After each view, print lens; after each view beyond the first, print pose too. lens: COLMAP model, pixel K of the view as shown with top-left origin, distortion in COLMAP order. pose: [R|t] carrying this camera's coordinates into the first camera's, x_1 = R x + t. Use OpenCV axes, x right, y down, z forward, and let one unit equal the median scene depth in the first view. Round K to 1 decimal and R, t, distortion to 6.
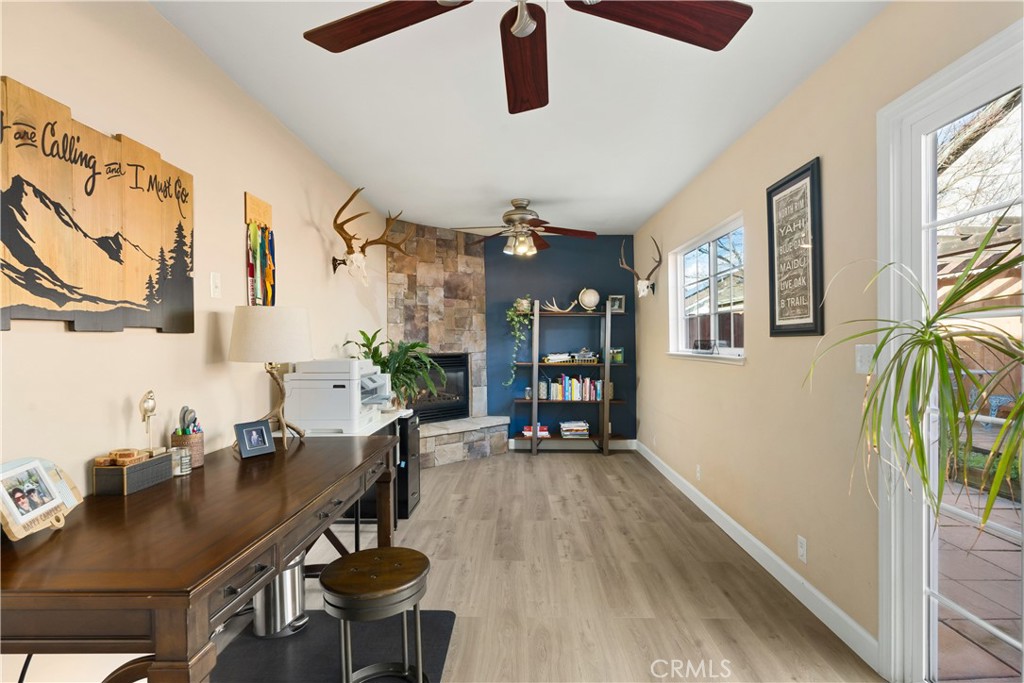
lens RADIAL K [[514.5, 0, 512.0], [0, 514.5, 341.5], [0, 0, 1]] dist [0.000008, -0.000014]
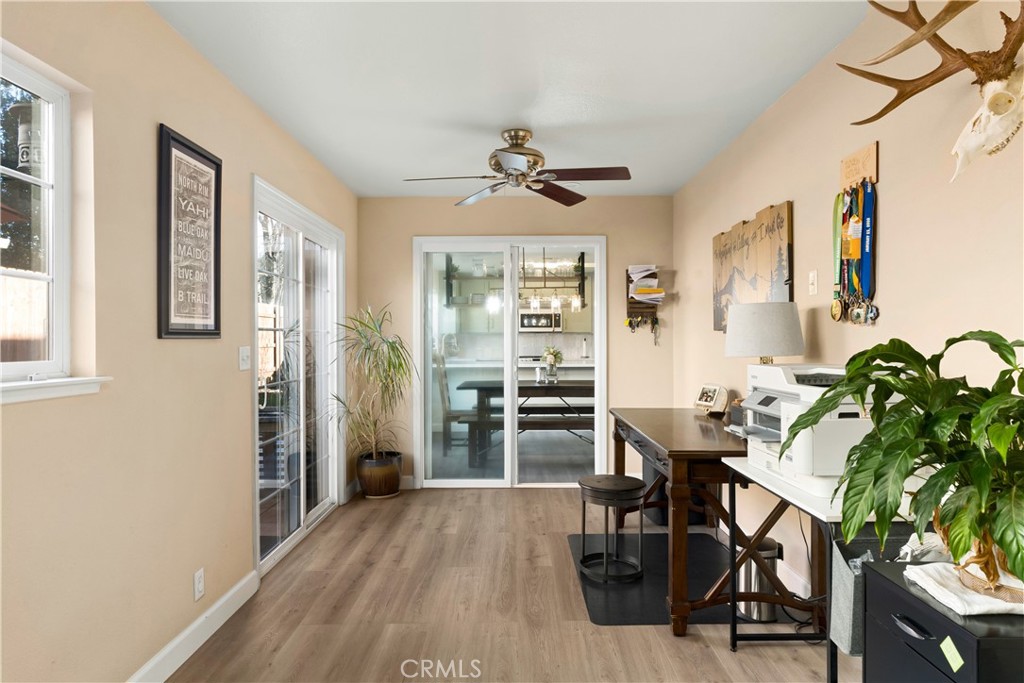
lens RADIAL K [[602.4, 0, 512.0], [0, 602.4, 341.5], [0, 0, 1]] dist [0.000880, 0.000078]
pose [[-0.999836, 0.011706, -0.013822, 0.047814], [0.011625, 0.999915, 0.005913, -0.005835], [0.013890, 0.005752, -0.999887, 2.053137]]
